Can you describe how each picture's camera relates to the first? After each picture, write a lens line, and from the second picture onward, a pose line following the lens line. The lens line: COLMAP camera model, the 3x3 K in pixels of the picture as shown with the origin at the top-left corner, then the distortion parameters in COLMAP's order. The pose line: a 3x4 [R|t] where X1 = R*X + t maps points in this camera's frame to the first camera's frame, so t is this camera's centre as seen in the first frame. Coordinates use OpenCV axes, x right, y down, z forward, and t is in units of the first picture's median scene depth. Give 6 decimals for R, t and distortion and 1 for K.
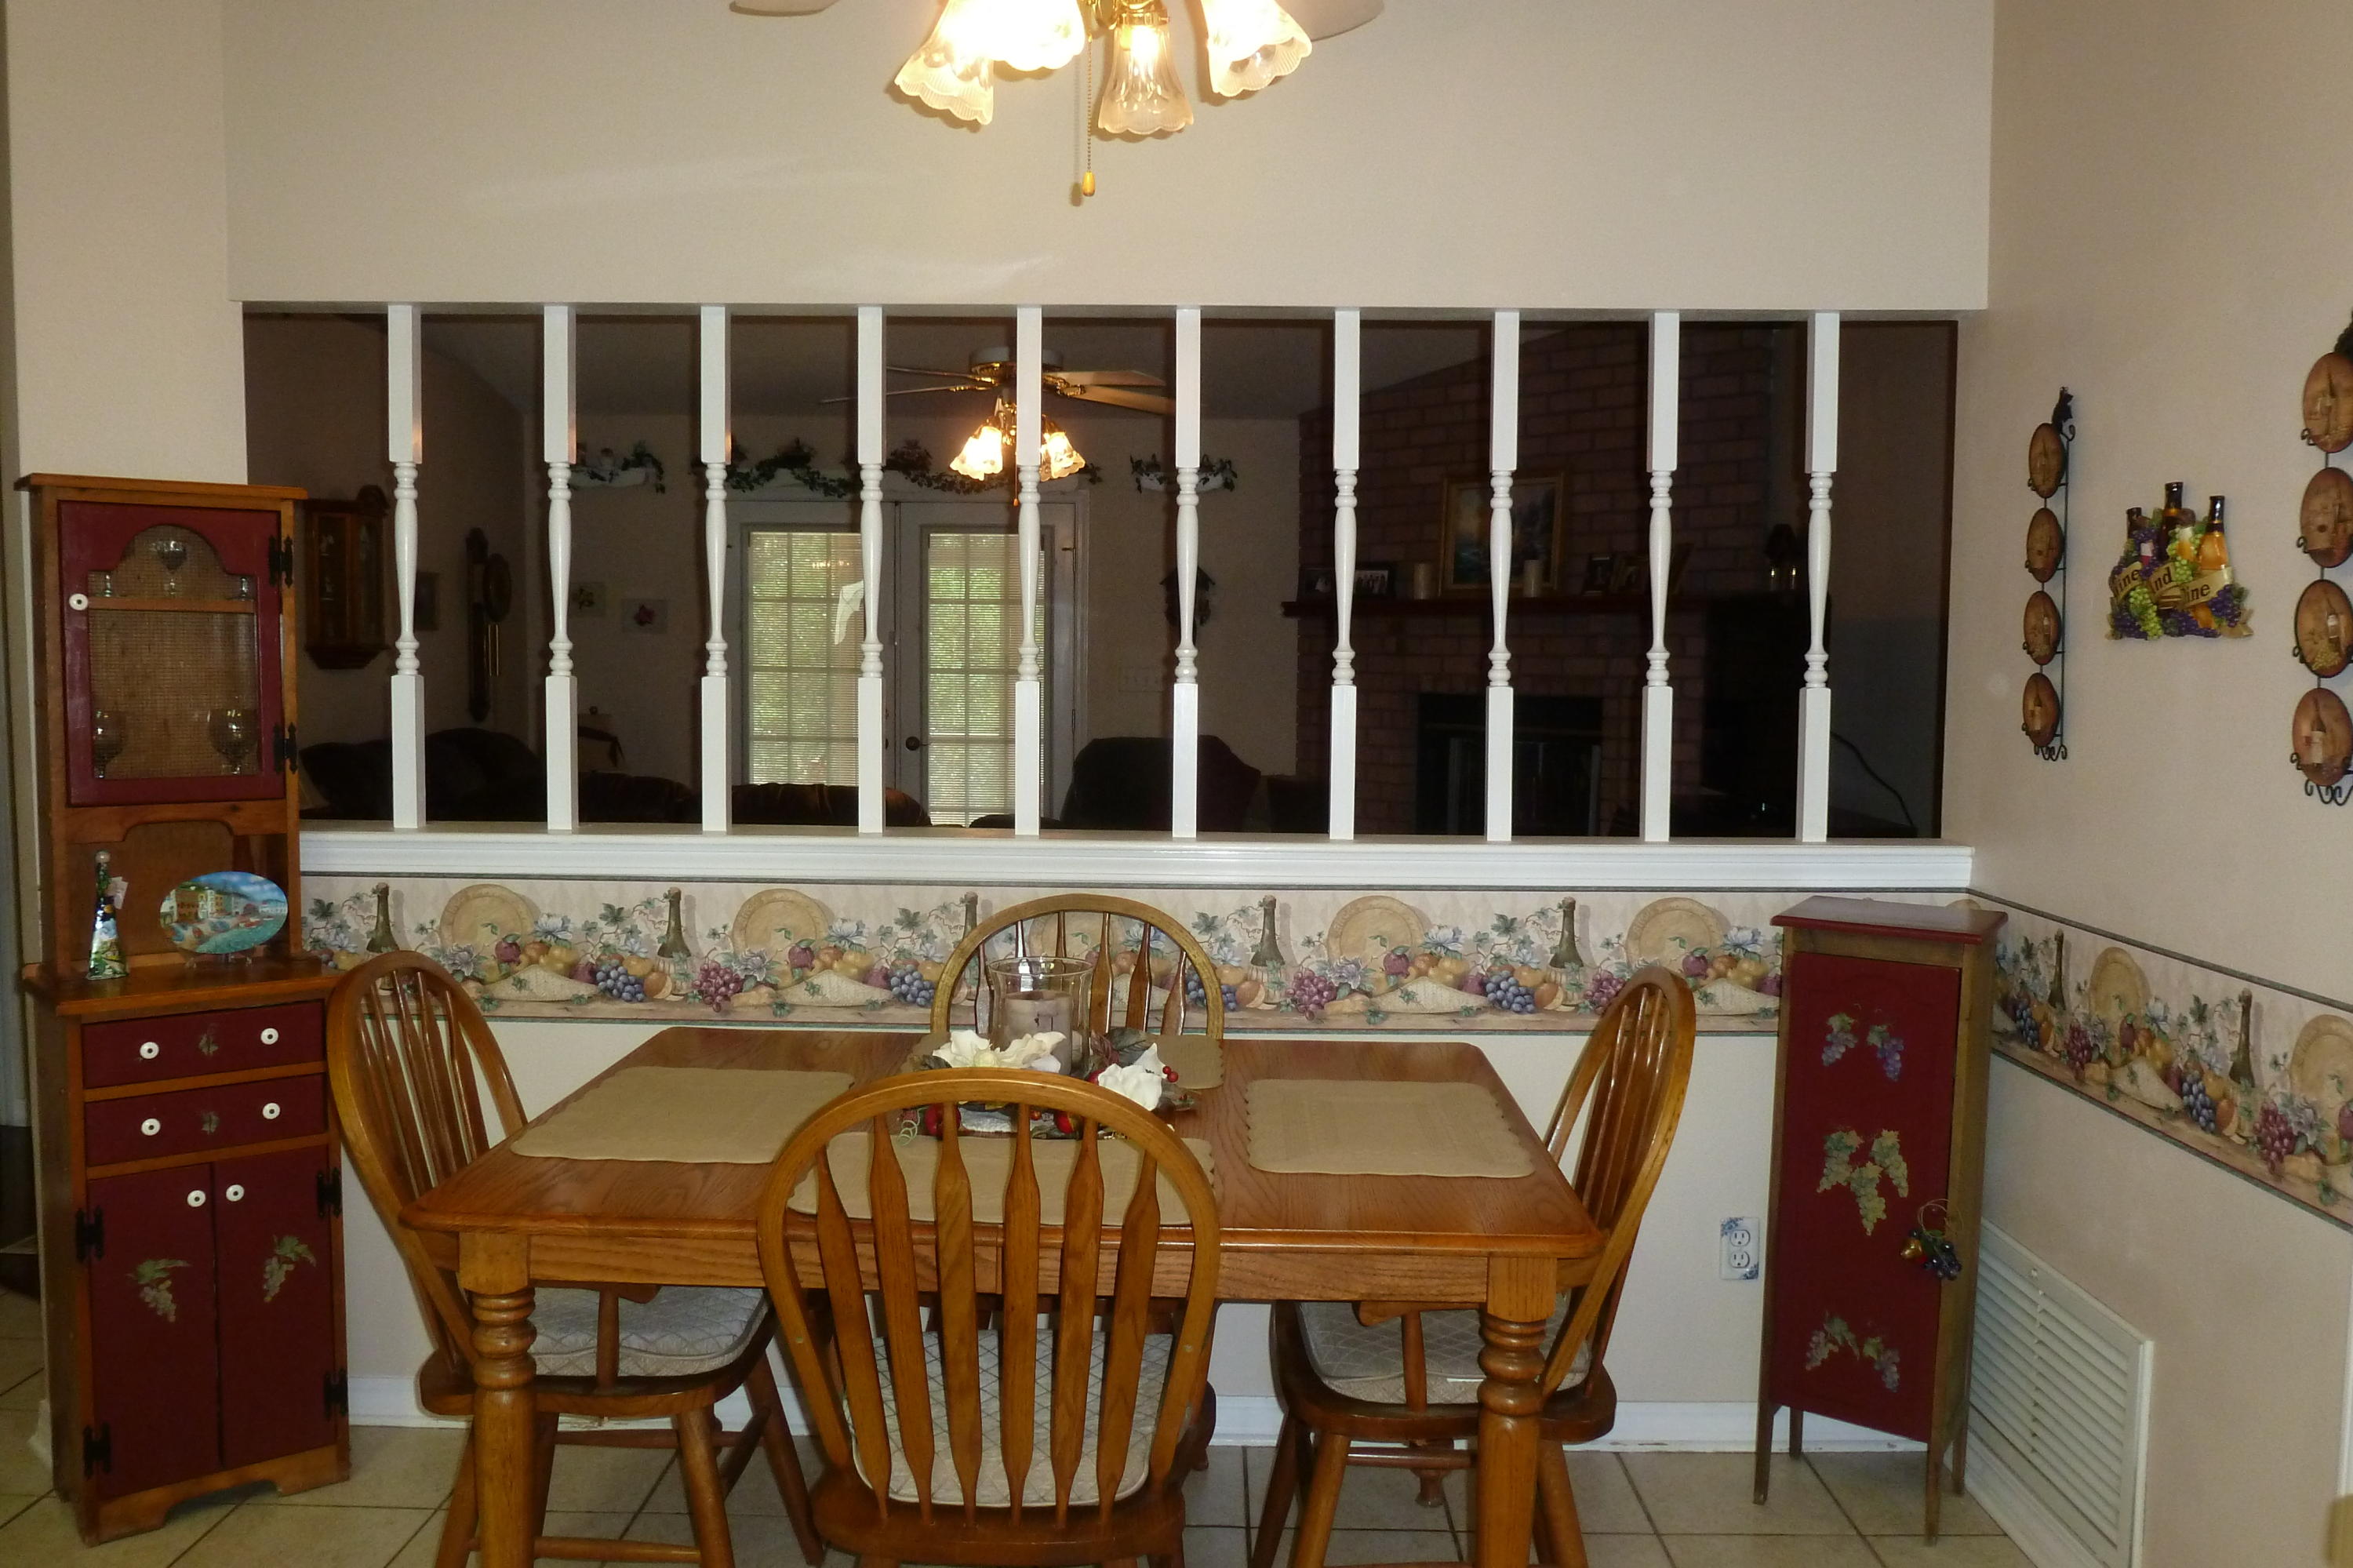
lens RADIAL K [[1916.4, 0, 1176.5], [0, 1916.4, 784.0], [0, 0, 1]] dist [0.001608, 0.001455]
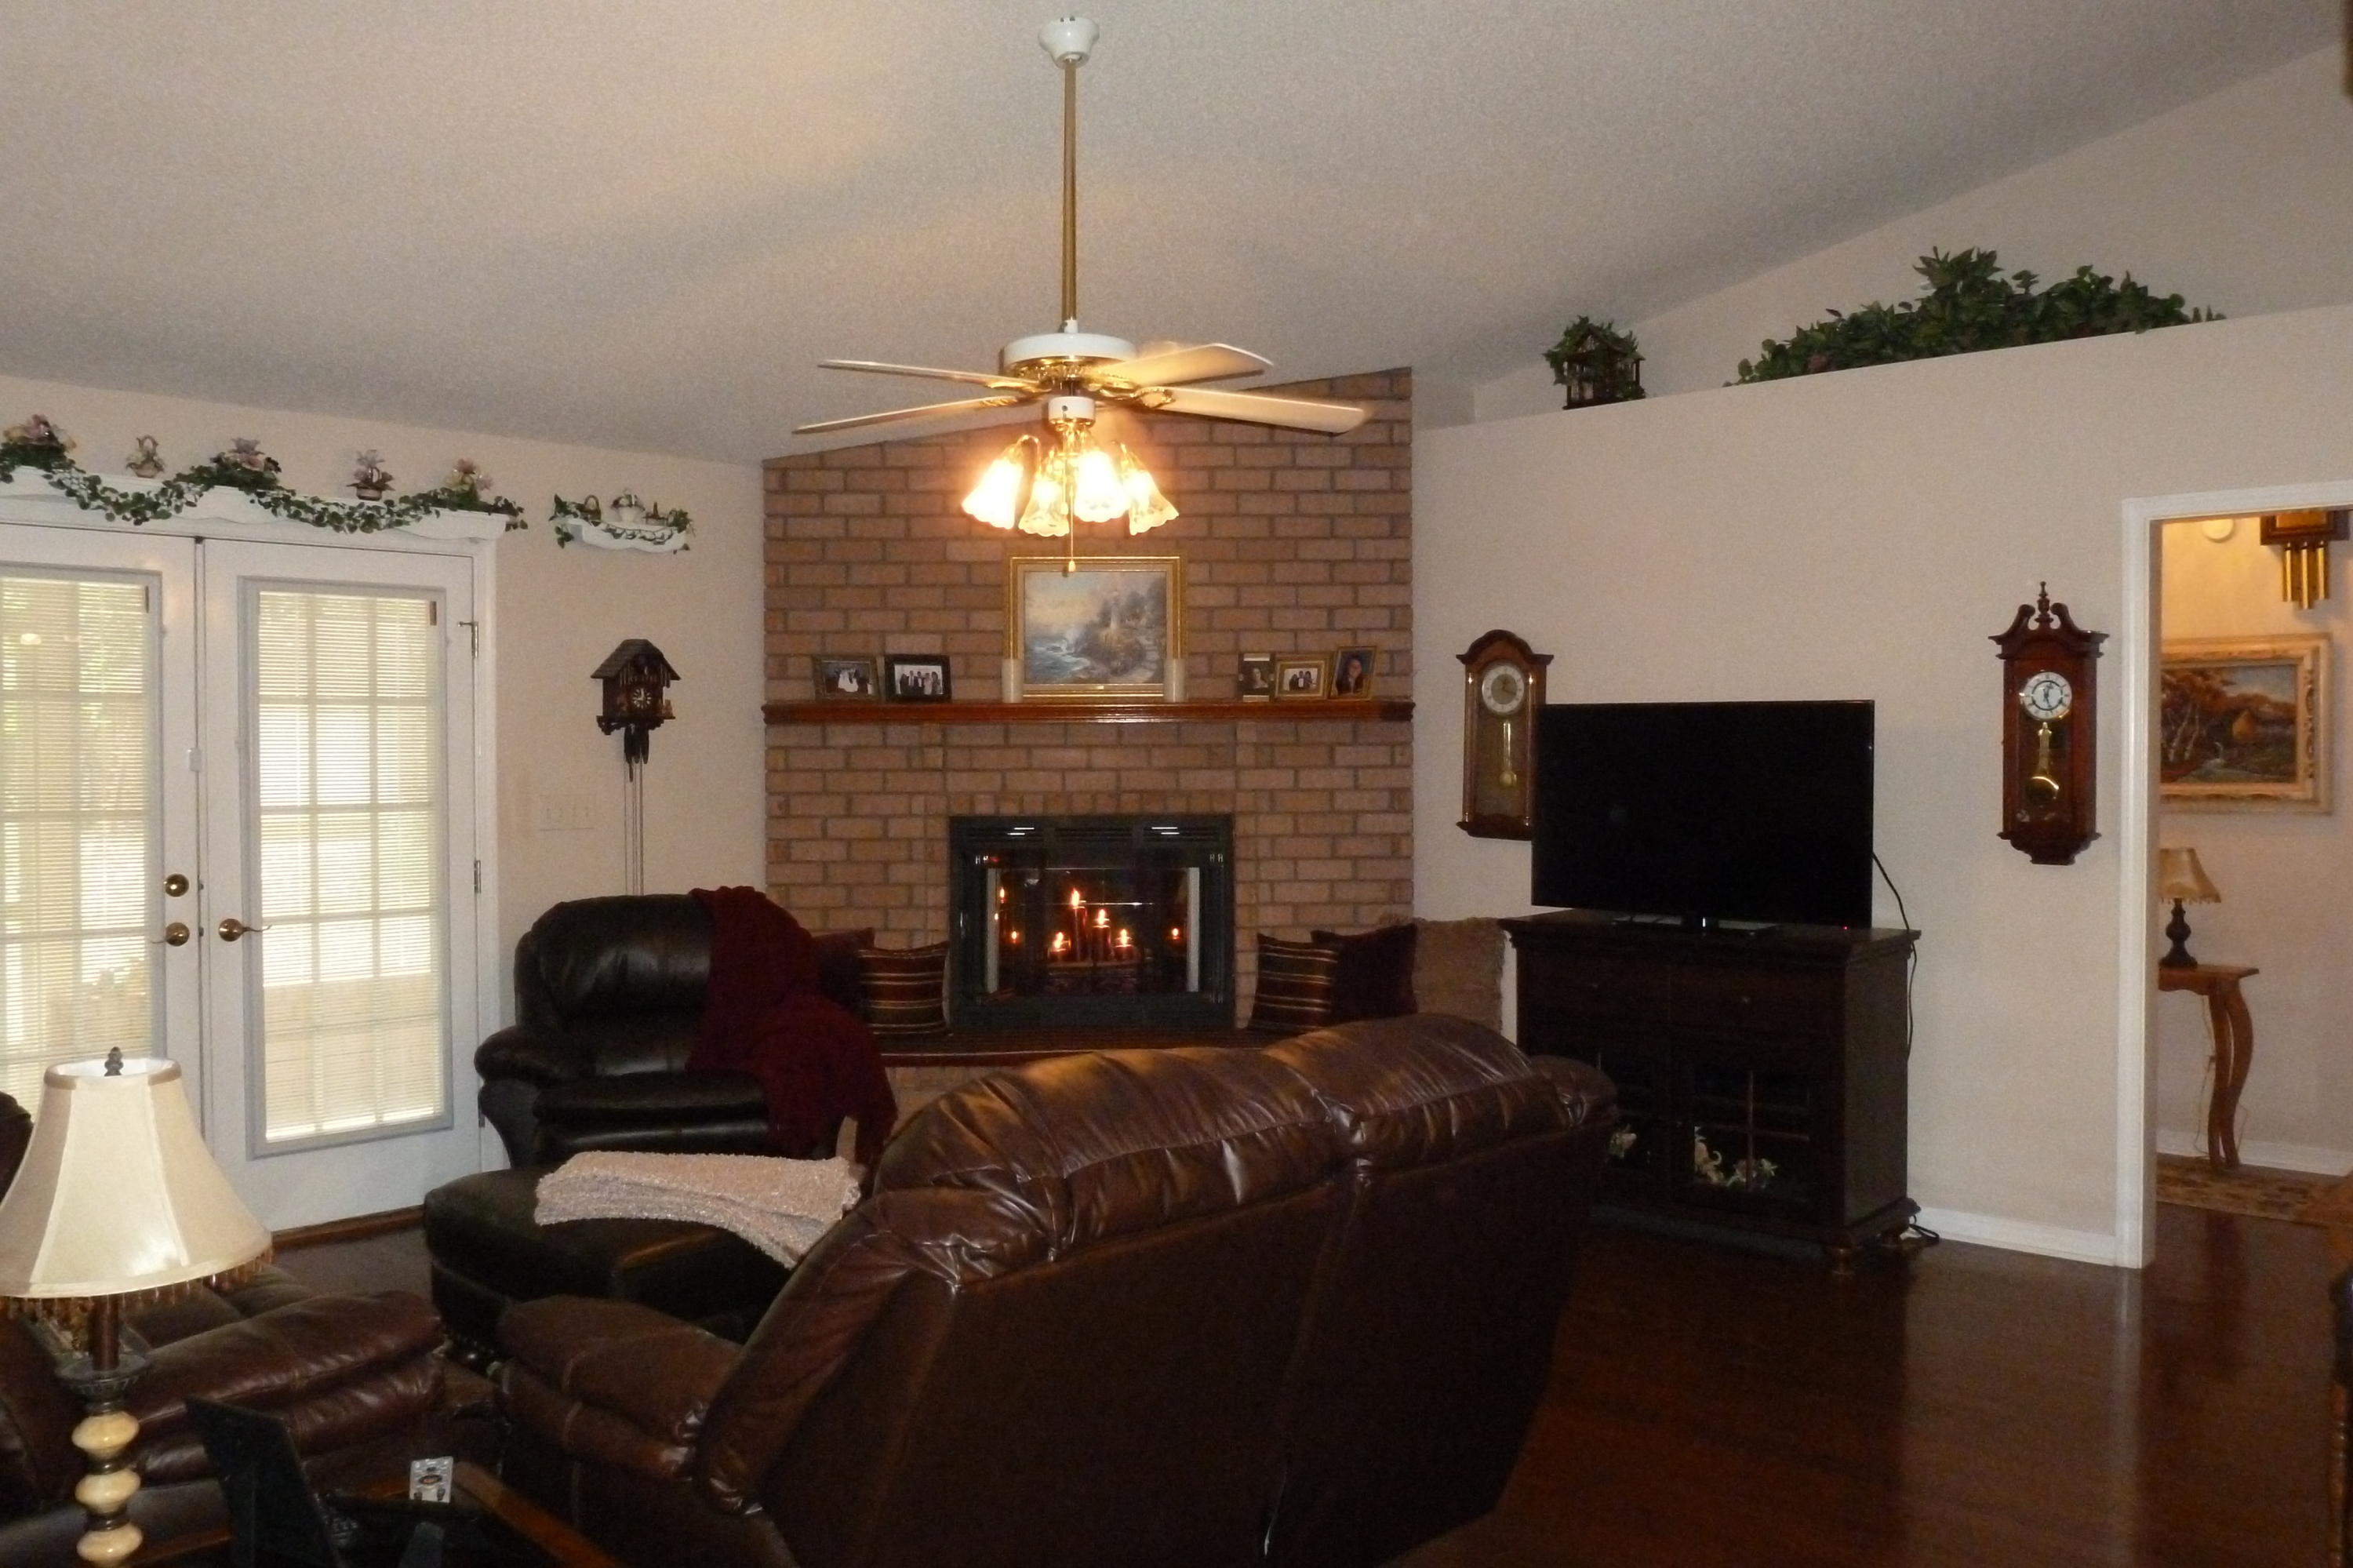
lens RADIAL K [[1916.4, 0, 1176.5], [0, 1916.4, 784.0], [0, 0, 1]] dist [0.001608, 0.001455]
pose [[0.672368, -0.029094, 0.739645, -0.435290], [0.060169, 0.998069, -0.015438, -0.045095], [-0.737768, 0.054884, 0.672820, 0.402622]]
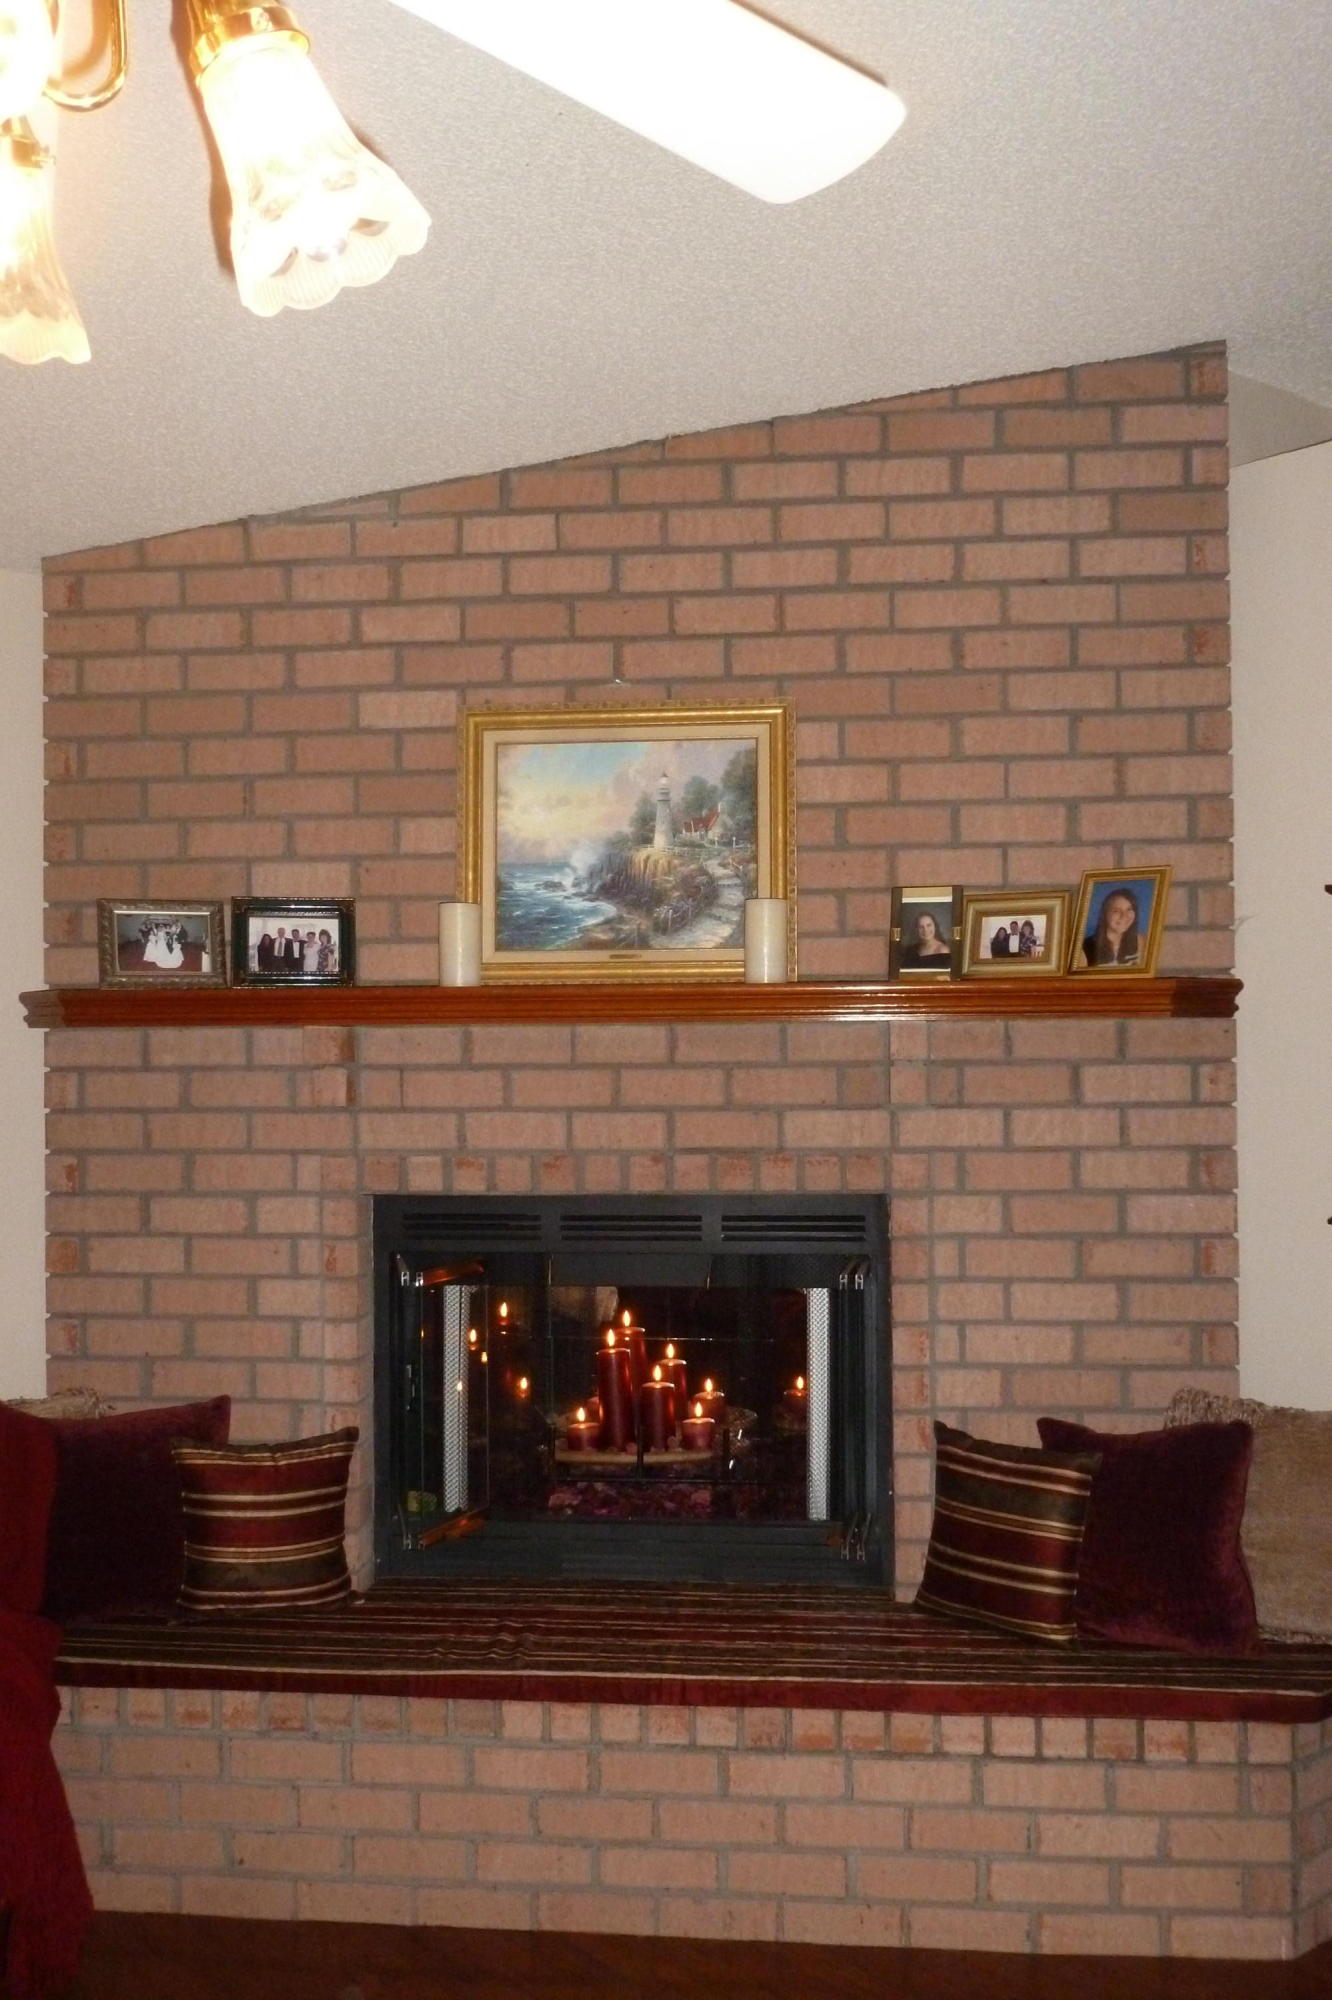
lens RADIAL K [[1863.5, 0, 688.9], [0, 1863.5, 1016.6], [0, 0, 1]] dist [0.009897, 0.003386]
pose [[0.761967, -0.012313, 0.647499, -0.106394], [0.058679, 0.997019, -0.050094, -0.065775], [-0.644952, 0.076165, 0.760418, 0.652231]]
